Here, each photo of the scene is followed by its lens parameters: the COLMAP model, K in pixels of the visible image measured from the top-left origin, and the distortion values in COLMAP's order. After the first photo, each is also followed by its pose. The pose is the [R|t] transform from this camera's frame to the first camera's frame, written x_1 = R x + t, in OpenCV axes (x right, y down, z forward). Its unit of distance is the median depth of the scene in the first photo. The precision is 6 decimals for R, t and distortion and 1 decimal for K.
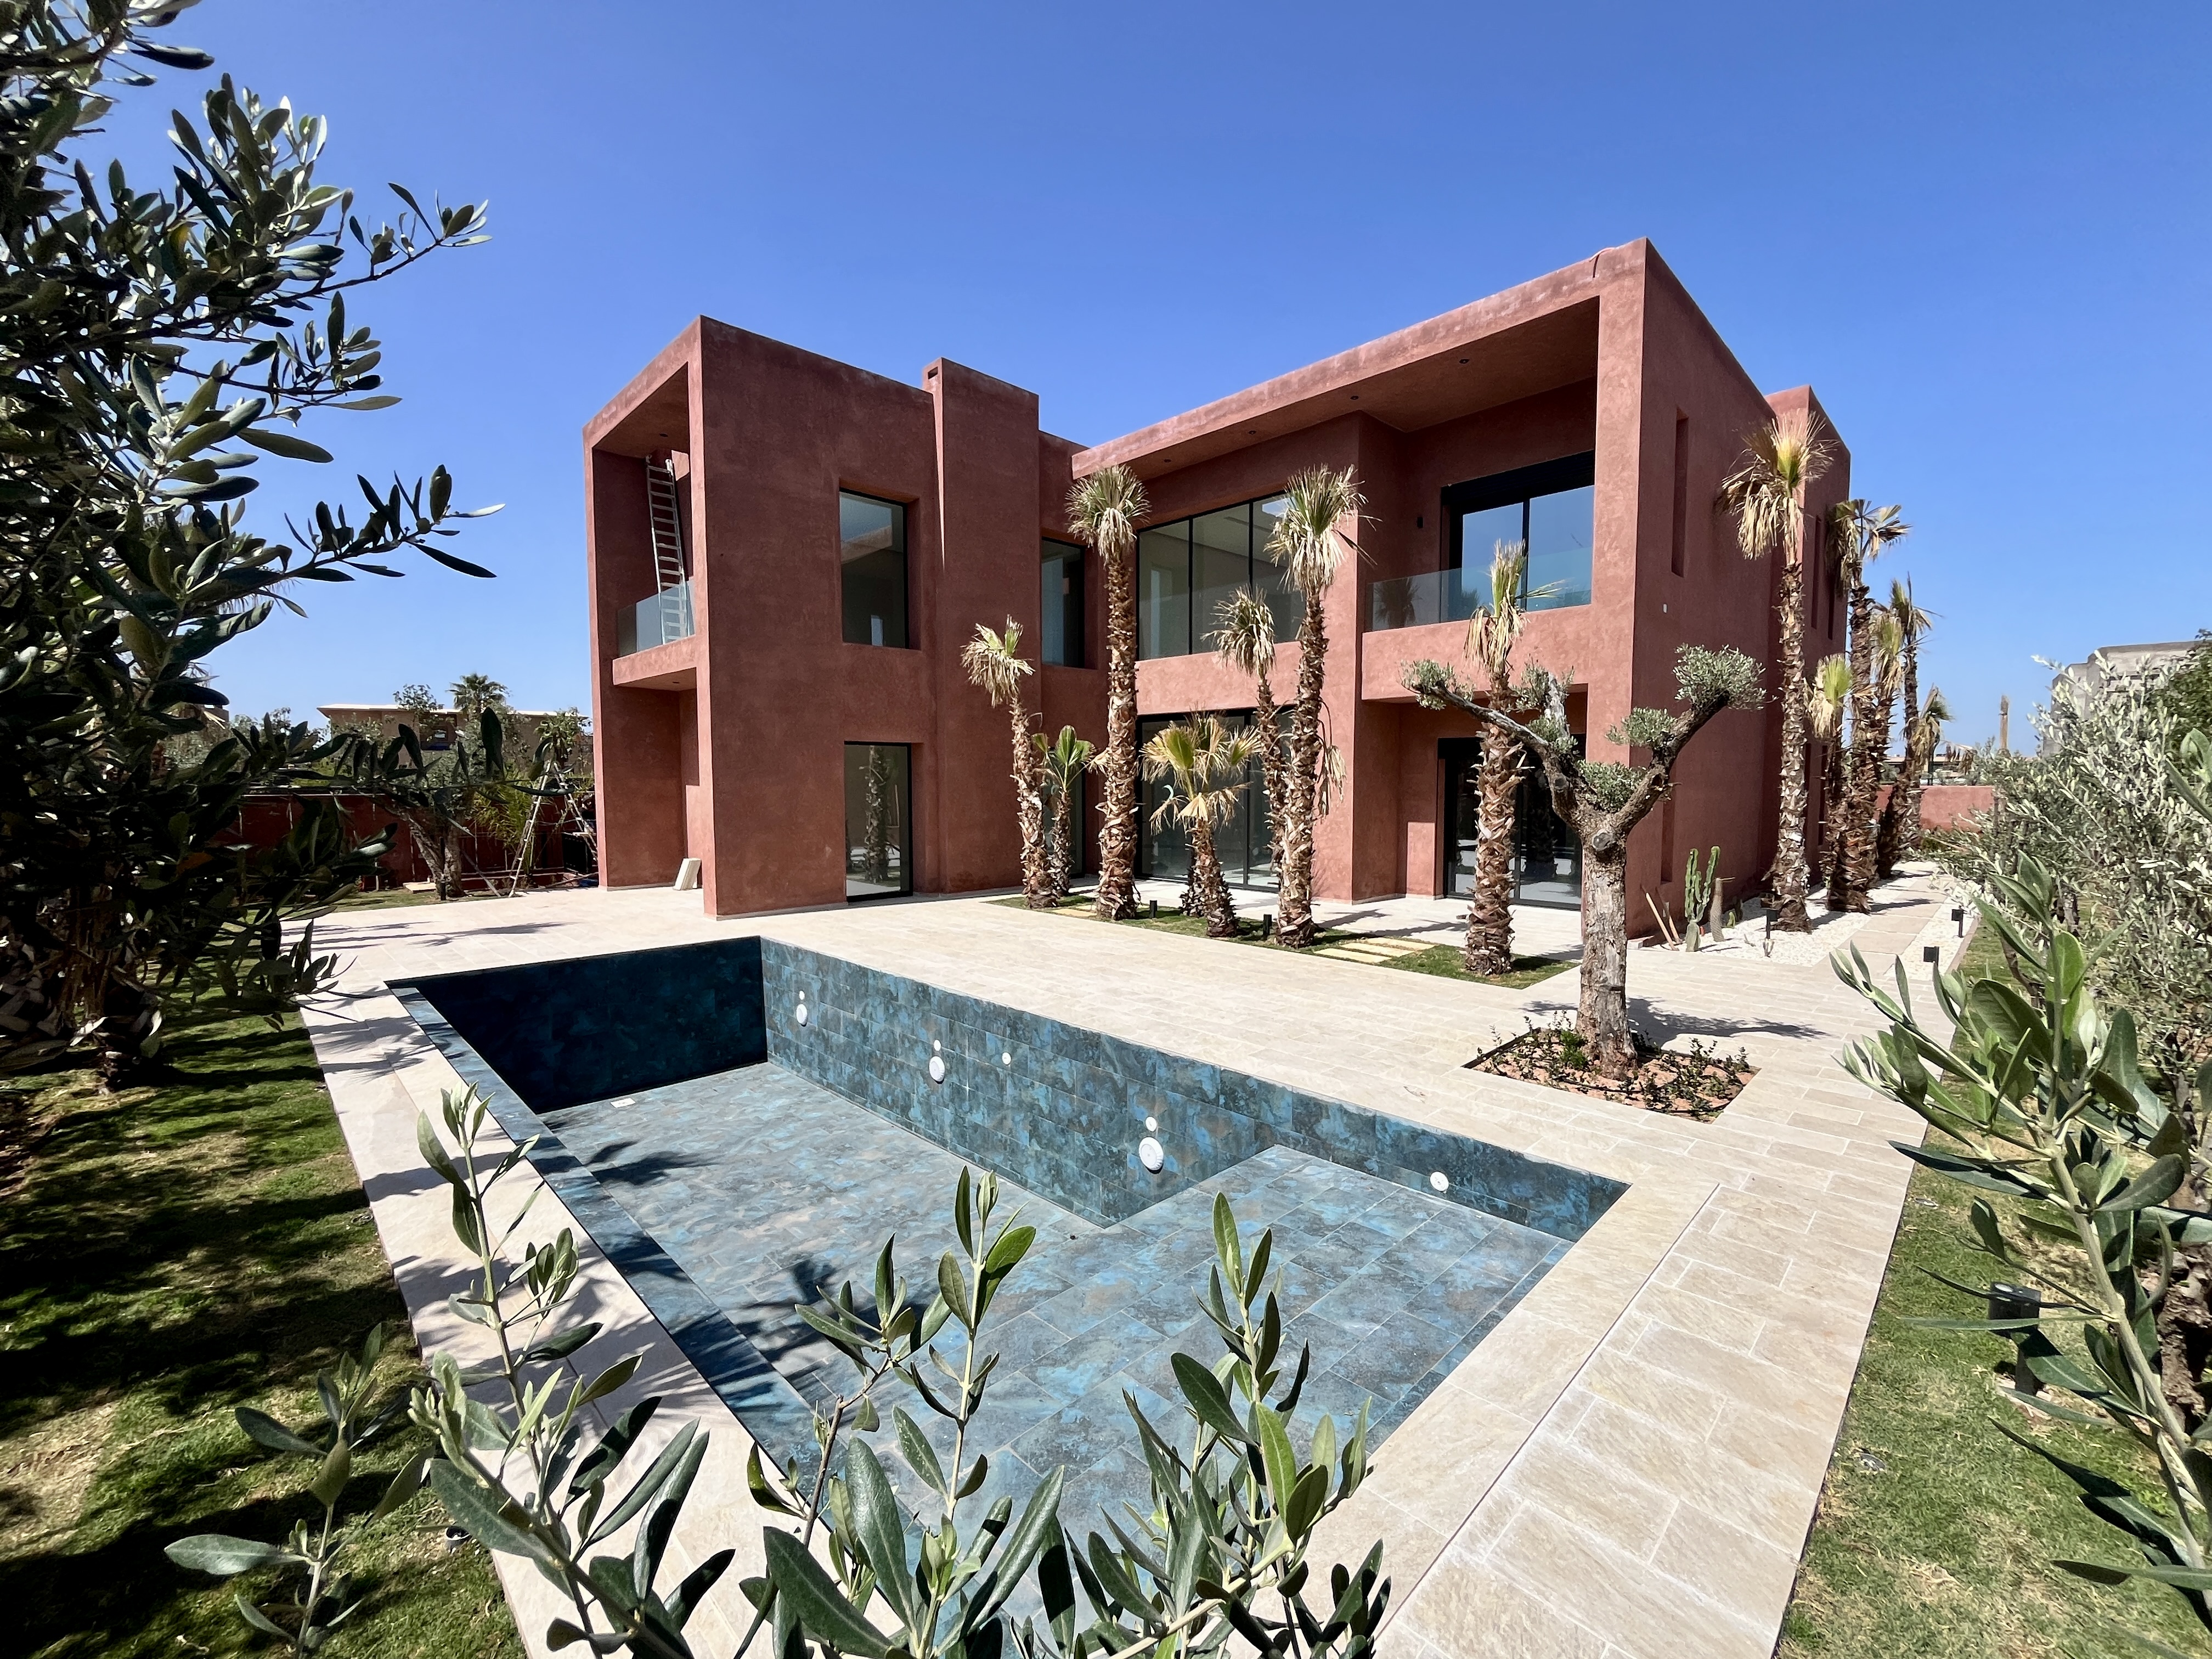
lens RADIAL K [[901.8, 0, 1104.5], [0, 901.8, 828.9], [0, 0, 1]] dist [-0.001720, -0.000039]
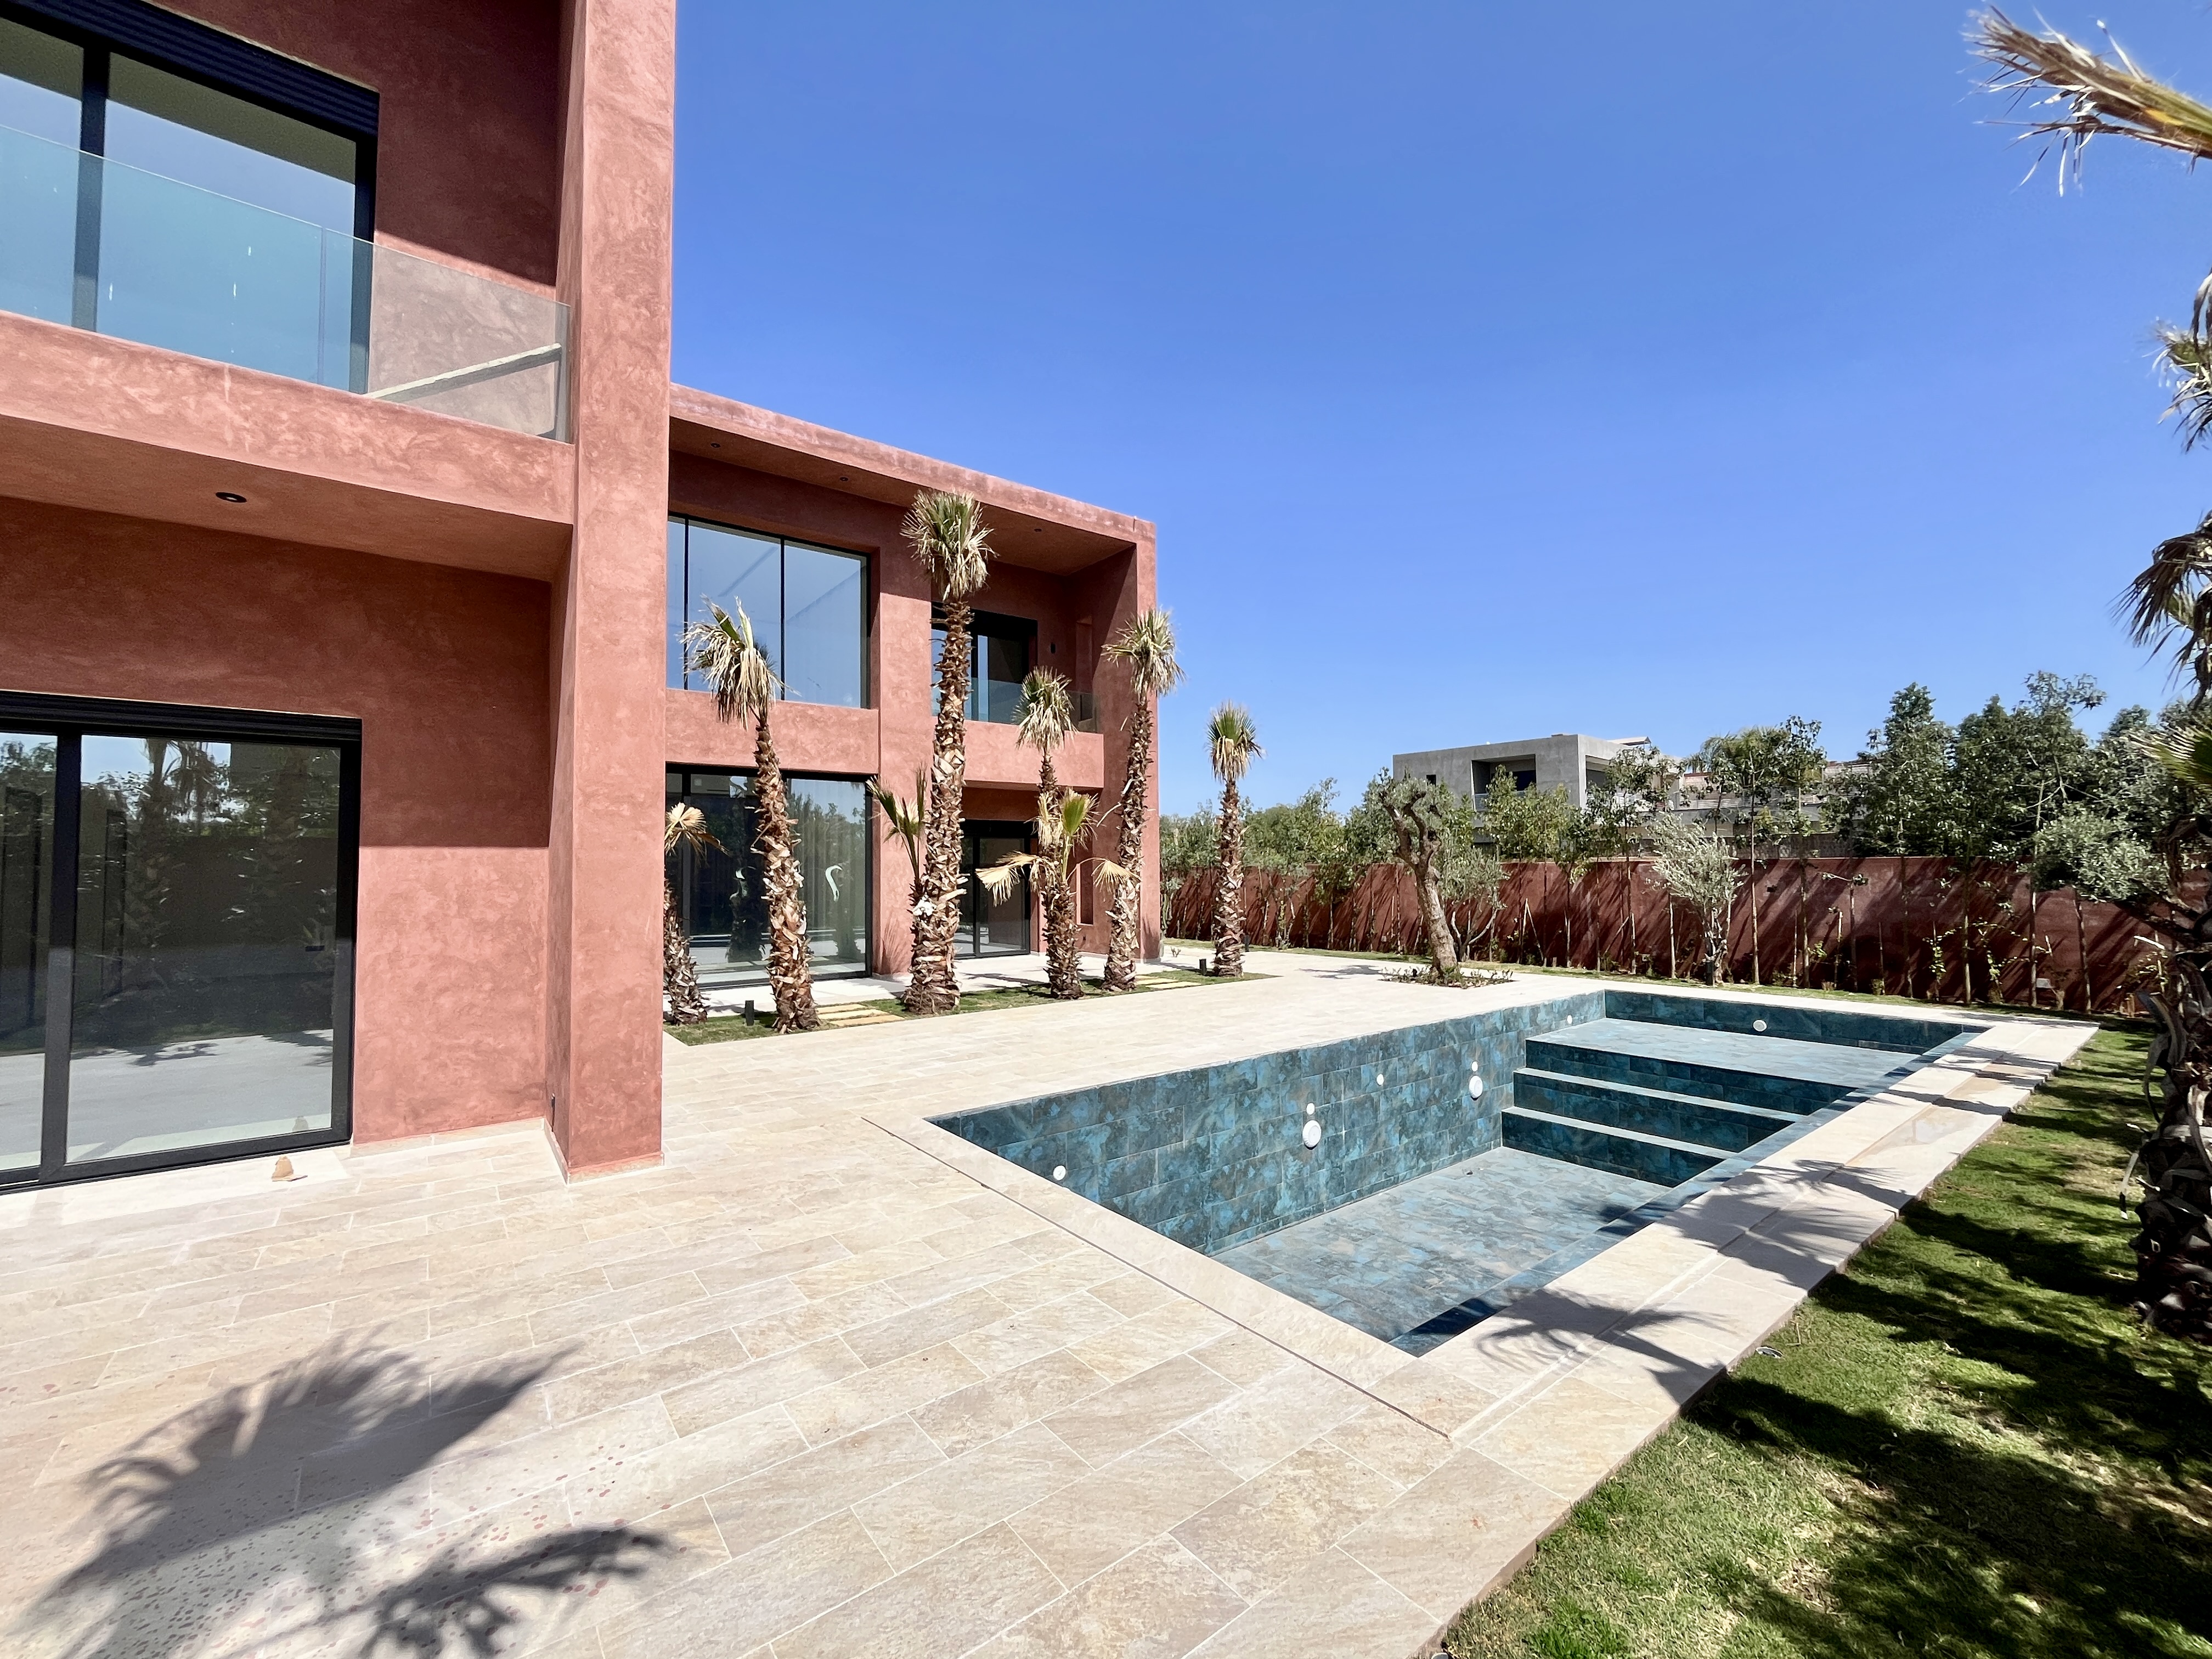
lens RADIAL K [[901.8, 0, 1105.2], [0, 901.8, 832.1], [0, 0, 1]] dist [-0.001720, -0.000039]
pose [[0.124348, 0.043735, 0.991274, -1.154689], [0.065678, 0.996474, -0.052203, -0.018157], [-0.990063, 0.071597, 0.121037, 1.055832]]
